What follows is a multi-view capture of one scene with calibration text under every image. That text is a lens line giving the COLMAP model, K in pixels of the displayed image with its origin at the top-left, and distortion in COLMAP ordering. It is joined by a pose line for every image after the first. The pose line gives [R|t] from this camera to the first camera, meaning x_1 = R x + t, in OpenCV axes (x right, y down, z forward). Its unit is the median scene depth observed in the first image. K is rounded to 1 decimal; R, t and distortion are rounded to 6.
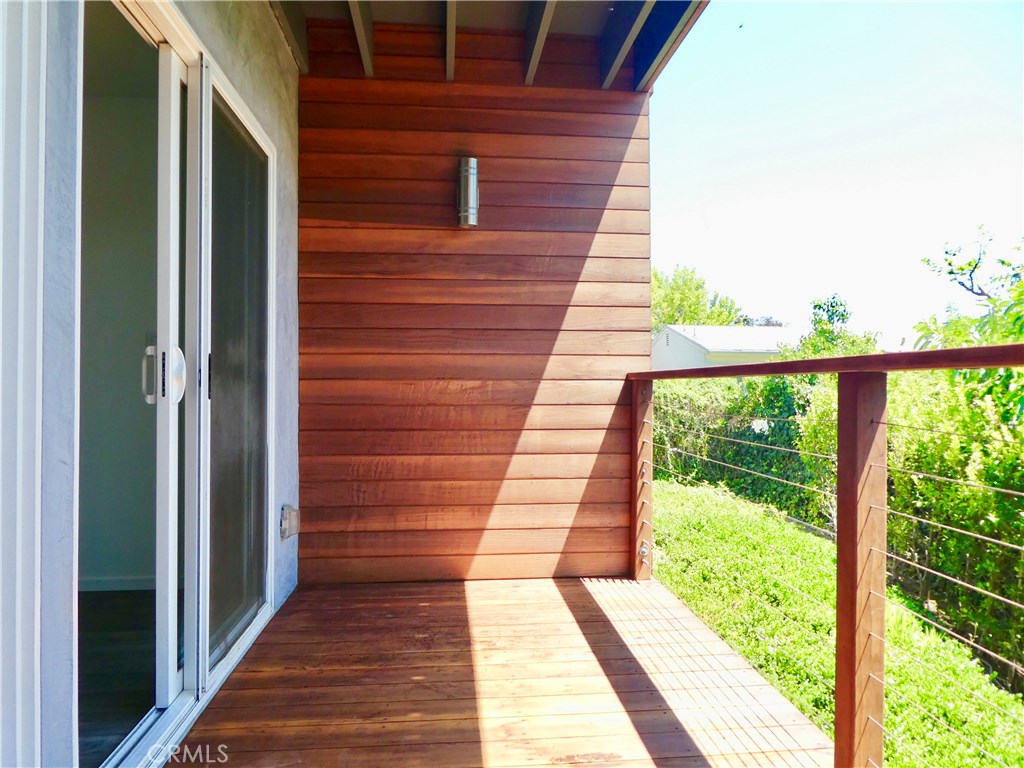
lens RADIAL K [[737.8, 0, 519.6], [0, 737.8, 386.2], [0, 0, 1]] dist [-0.017730, 0.001833]
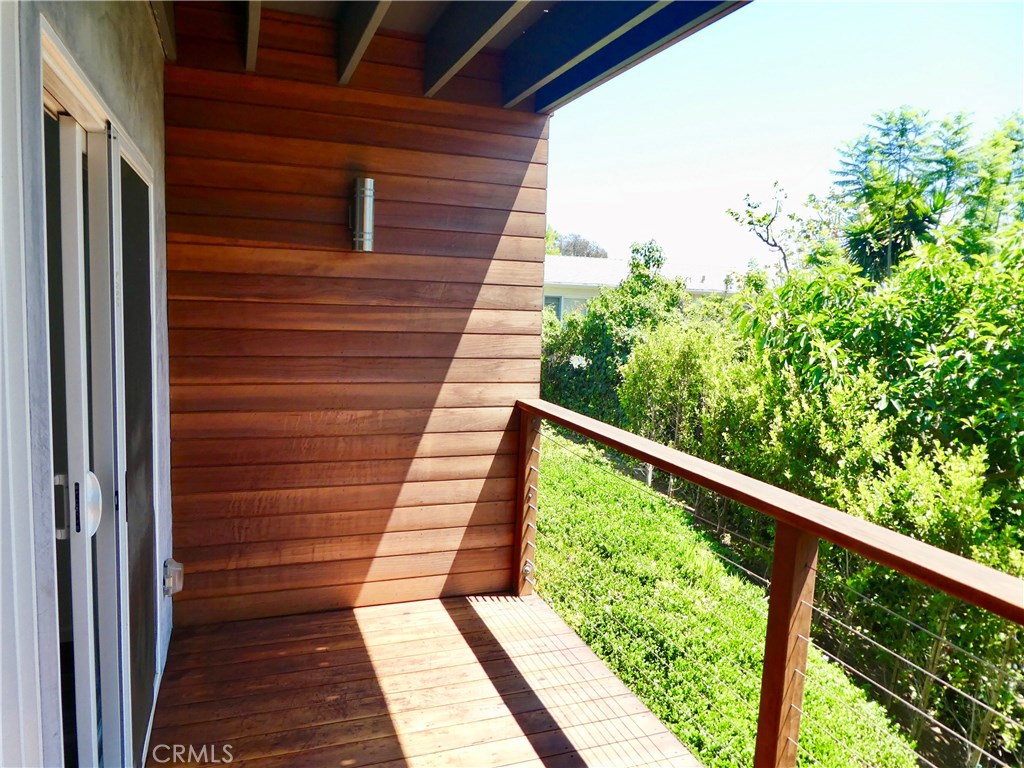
lens RADIAL K [[737.8, 0, 535.5], [0, 737.8, 407.0], [0, 0, 1]] dist [-0.017730, 0.001833]
pose [[0.966285, 0.005553, 0.257414, -0.095254], [-0.037027, 0.992373, 0.117583, -0.134621], [-0.254798, -0.123150, 0.959120, 0.019278]]
